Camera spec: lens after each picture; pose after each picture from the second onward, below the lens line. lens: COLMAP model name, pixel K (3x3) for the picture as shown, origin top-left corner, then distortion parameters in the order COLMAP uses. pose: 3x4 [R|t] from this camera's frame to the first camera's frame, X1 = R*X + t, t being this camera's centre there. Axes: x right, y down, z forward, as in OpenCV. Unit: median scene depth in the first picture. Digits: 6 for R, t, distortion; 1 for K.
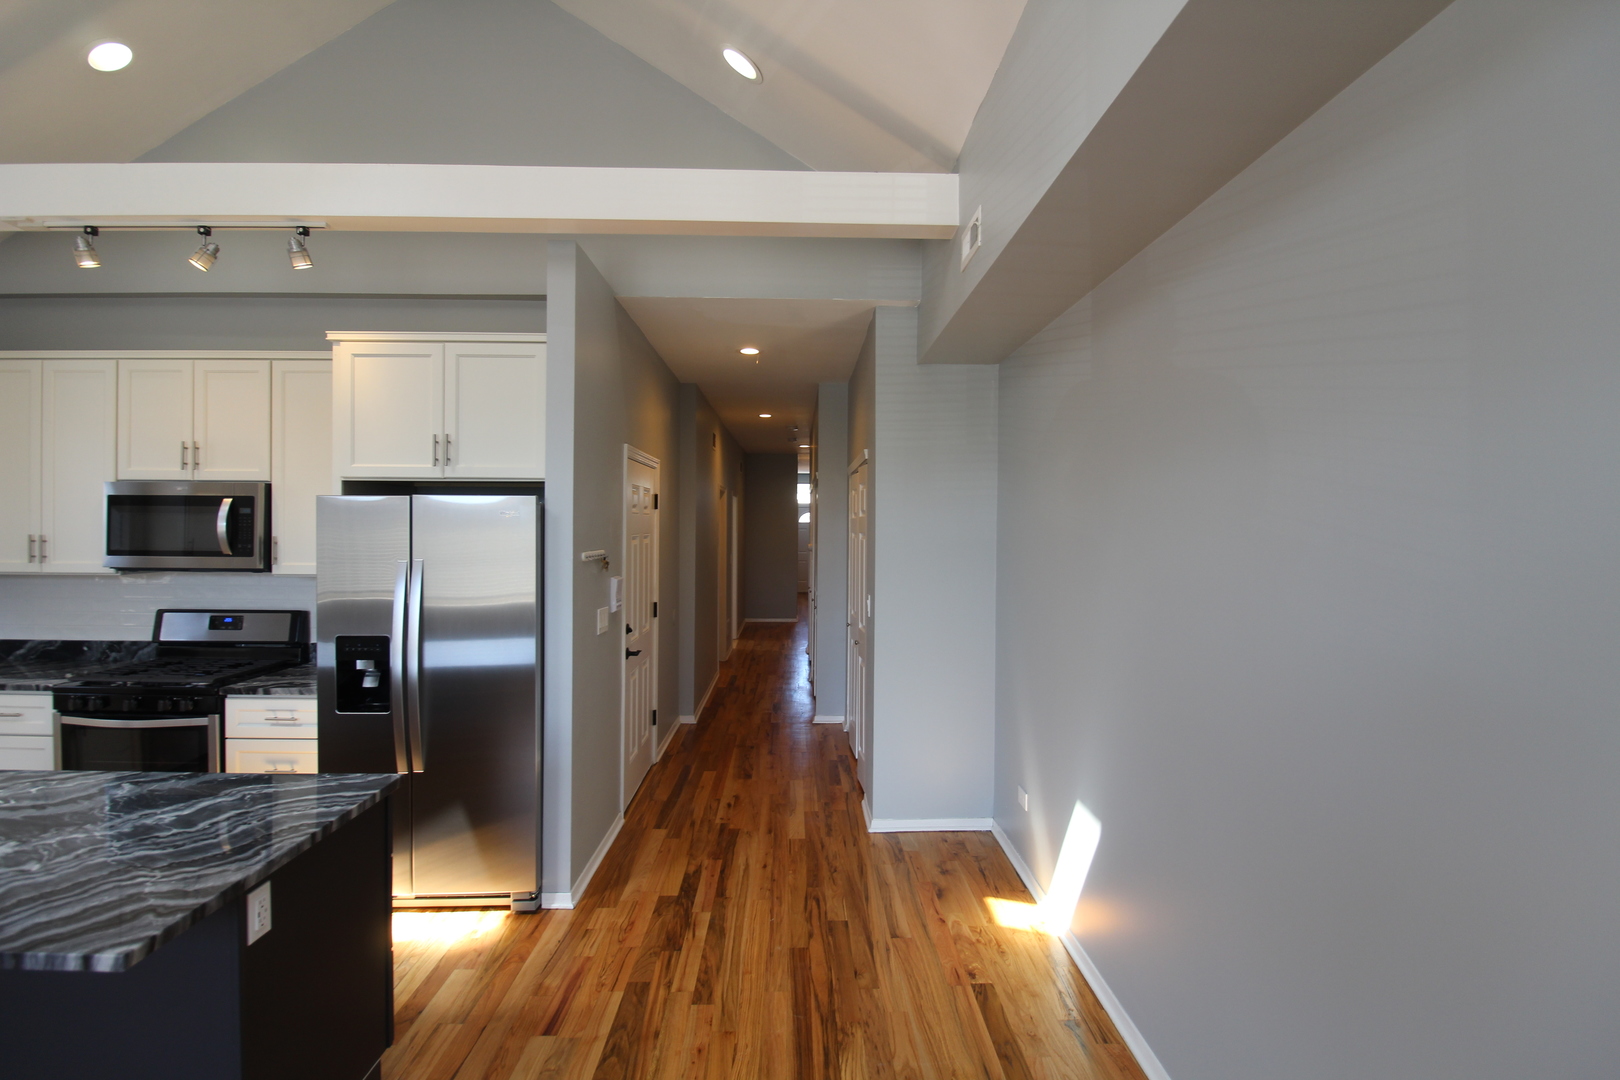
lens RADIAL K [[746.4, 0, 818.1], [0, 746.4, 527.4], [0, 0, 1]] dist [-0.003467, -0.011612]
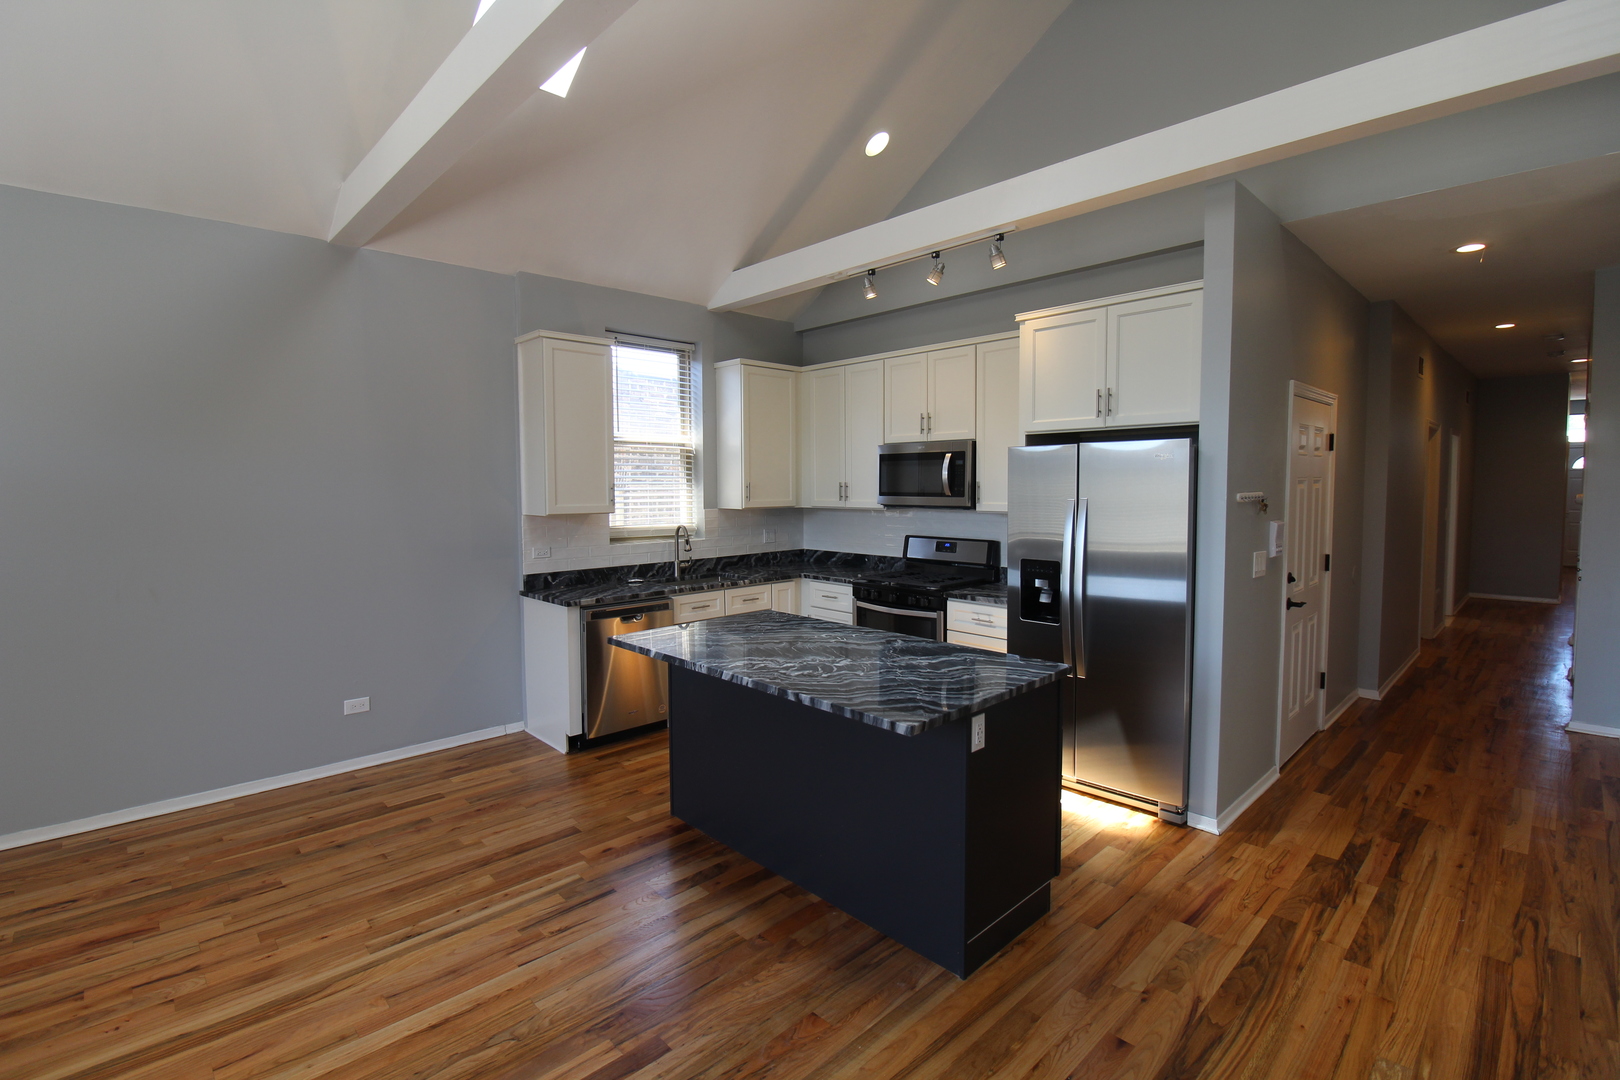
lens RADIAL K [[746.4, 0, 809.2], [0, 746.4, 526.0], [0, 0, 1]] dist [-0.003467, -0.011612]
pose [[0.668477, 0.033549, -0.742976, 0.044566], [0.008423, 0.998576, 0.052669, 0.019971], [0.743685, -0.041466, 0.667243, -0.098915]]
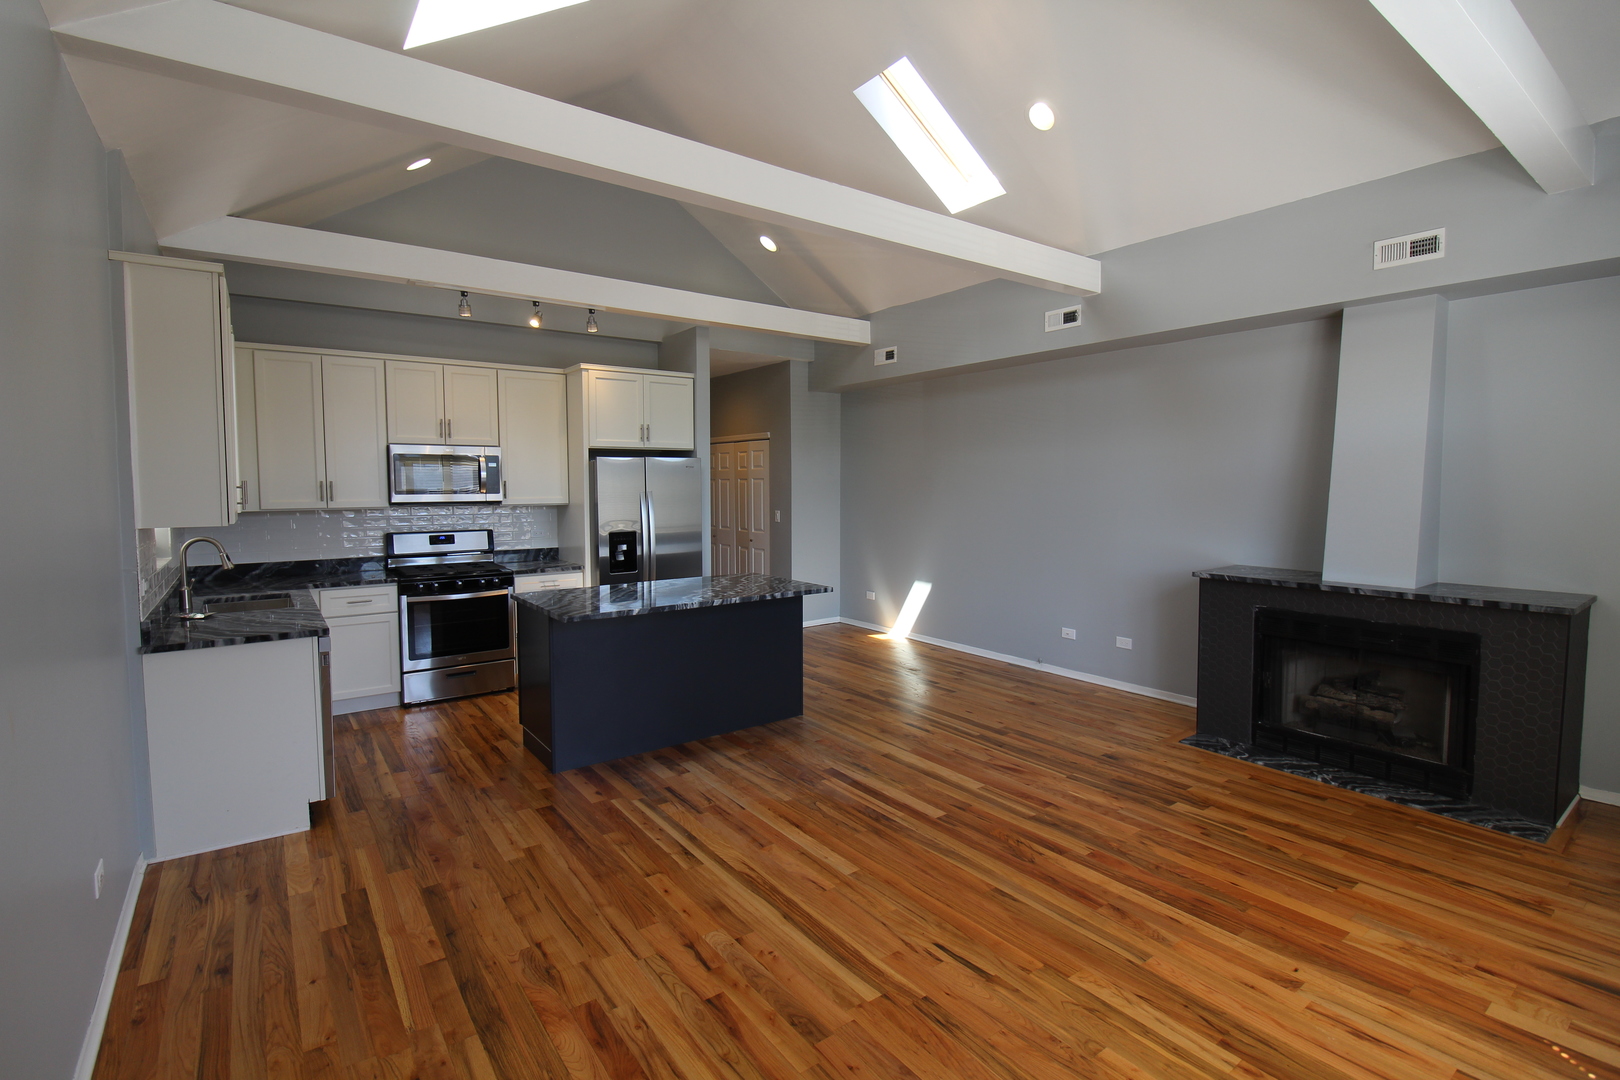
lens RADIAL K [[746.4, 0, 810.2], [0, 746.4, 526.1], [0, 0, 1]] dist [-0.003467, -0.011612]
pose [[0.820976, -0.042946, 0.569345, -1.215238], [0.008582, 0.997983, 0.062904, 0.015232], [-0.570898, -0.046757, 0.819689, -0.768485]]
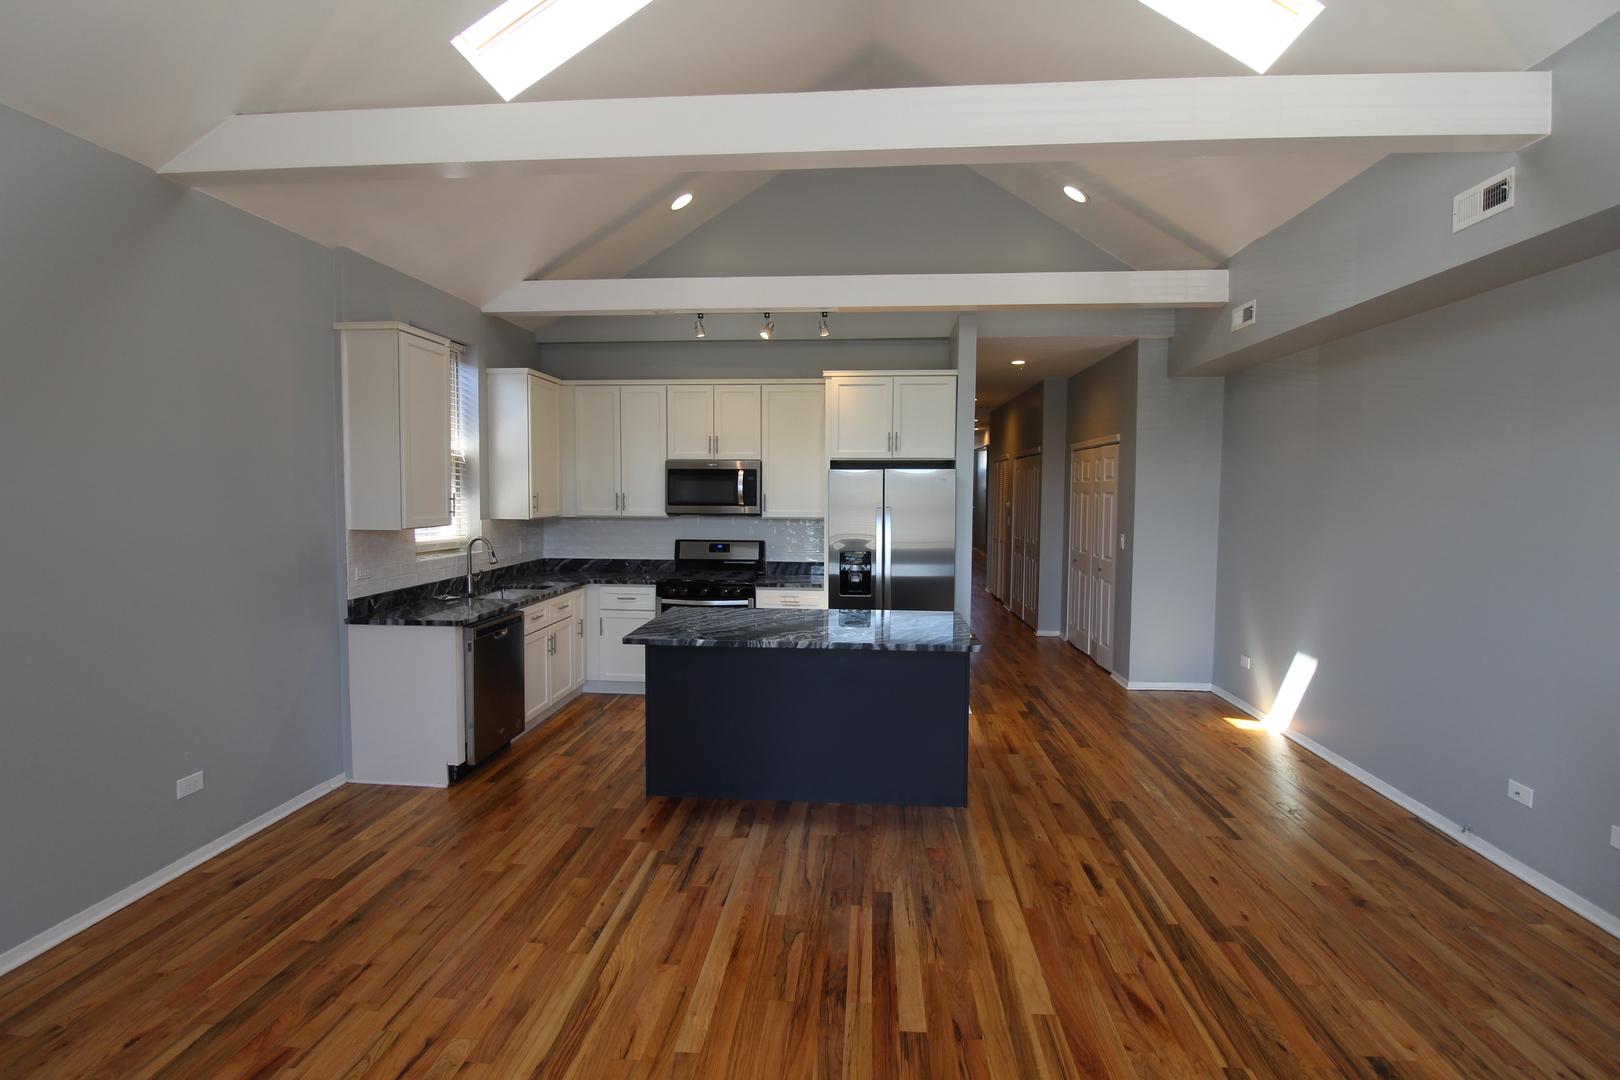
lens RADIAL K [[746.4, 0, 811.8], [0, 746.4, 530.7], [0, 0, 1]] dist [-0.003467, -0.011612]
pose [[0.993739, 0.005291, -0.111603, -0.487324], [0.000693, 0.998567, 0.053518, 0.005609], [0.111726, -0.053260, 0.992311, -0.677846]]
